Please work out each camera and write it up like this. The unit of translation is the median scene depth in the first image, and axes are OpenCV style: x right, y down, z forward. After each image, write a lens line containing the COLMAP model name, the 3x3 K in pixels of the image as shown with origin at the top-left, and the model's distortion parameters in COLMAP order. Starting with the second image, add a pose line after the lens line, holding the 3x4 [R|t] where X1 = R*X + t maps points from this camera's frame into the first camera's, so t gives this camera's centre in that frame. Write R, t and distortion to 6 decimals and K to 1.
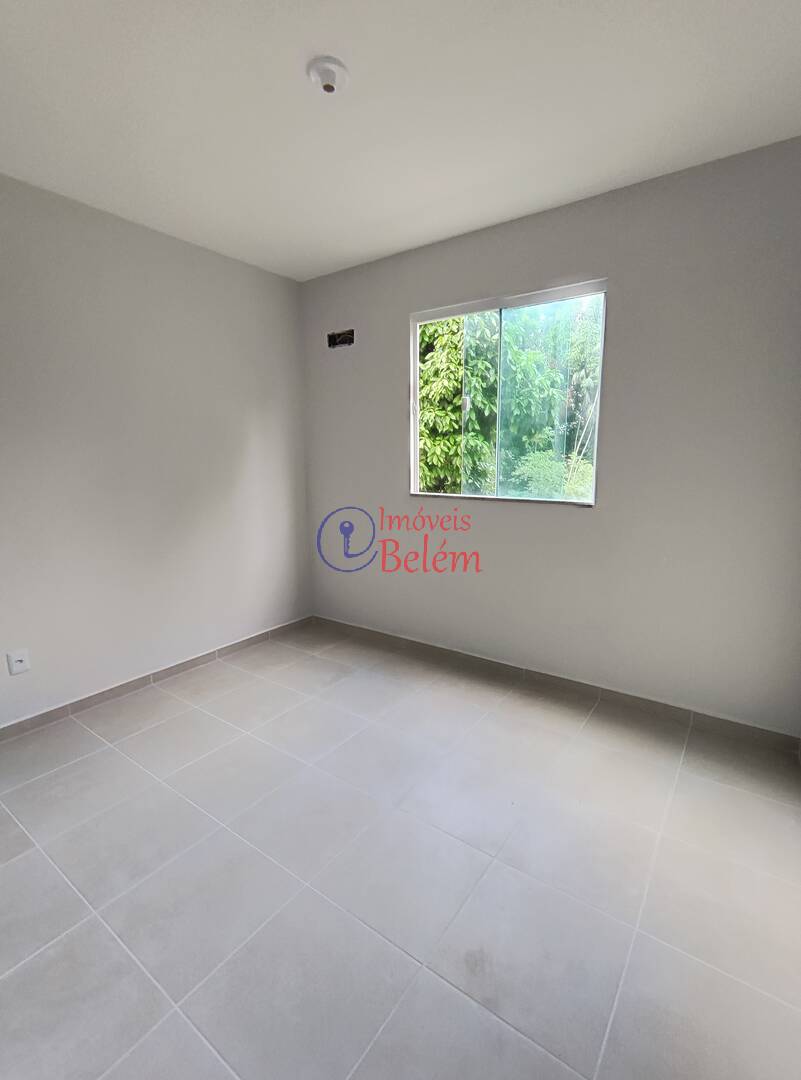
lens RADIAL K [[495.1, 0, 407.0], [0, 495.1, 540.2], [0, 0, 1]] dist [-0.006146, 0.001027]
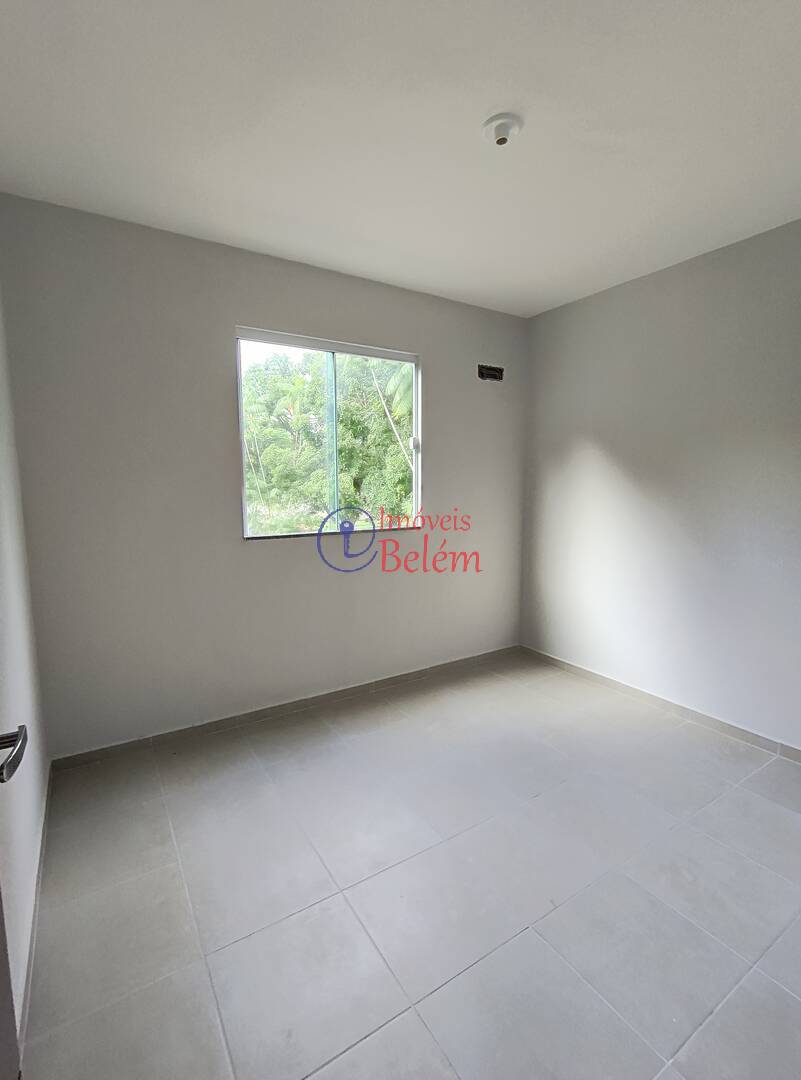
lens RADIAL K [[495.4, 0, 392.0], [0, 495.4, 542.3], [0, 0, 1]] dist [0.001277, -0.001189]
pose [[0.384158, -0.100137, 0.917821, -0.937159], [0.169857, 0.984798, 0.036350, -0.101988], [-0.907508, 0.141935, 0.395327, 0.644334]]
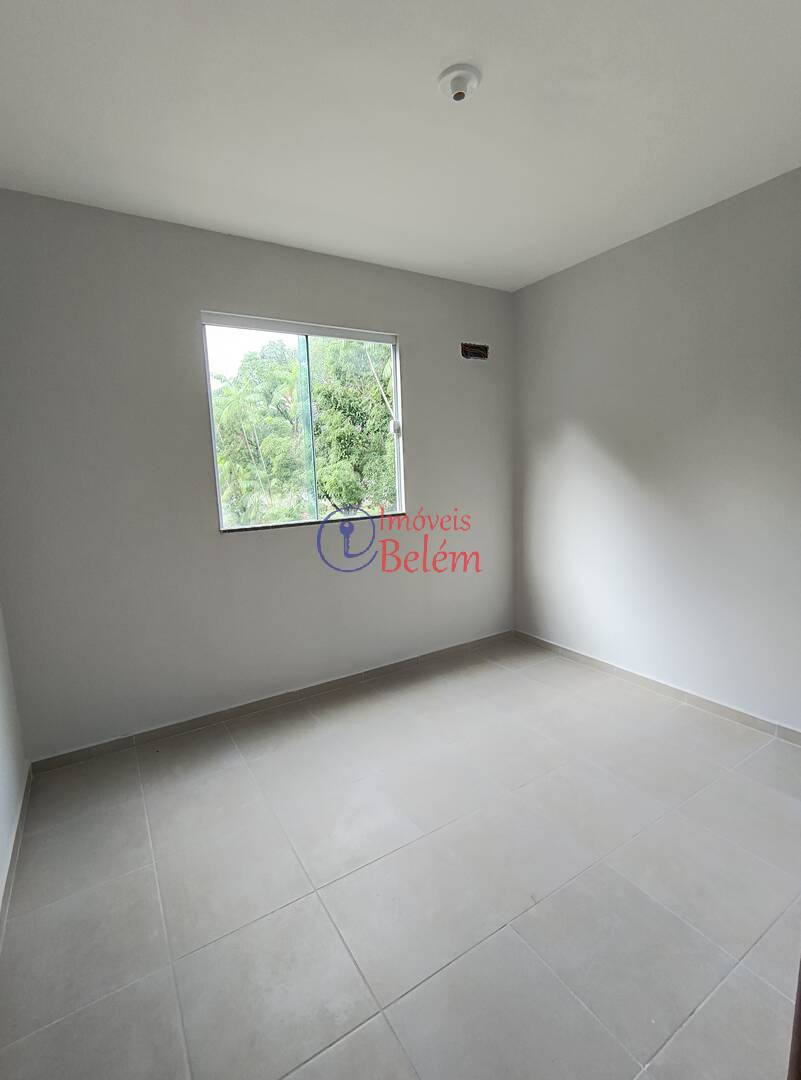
lens RADIAL K [[495.4, 0, 389.5], [0, 495.4, 543.1], [0, 0, 1]] dist [0.001277, -0.001189]
pose [[0.394383, -0.139796, 0.908251, -0.909426], [0.201296, 0.977499, 0.063048, -0.098309], [-0.896628, 0.157962, 0.413650, 0.623916]]
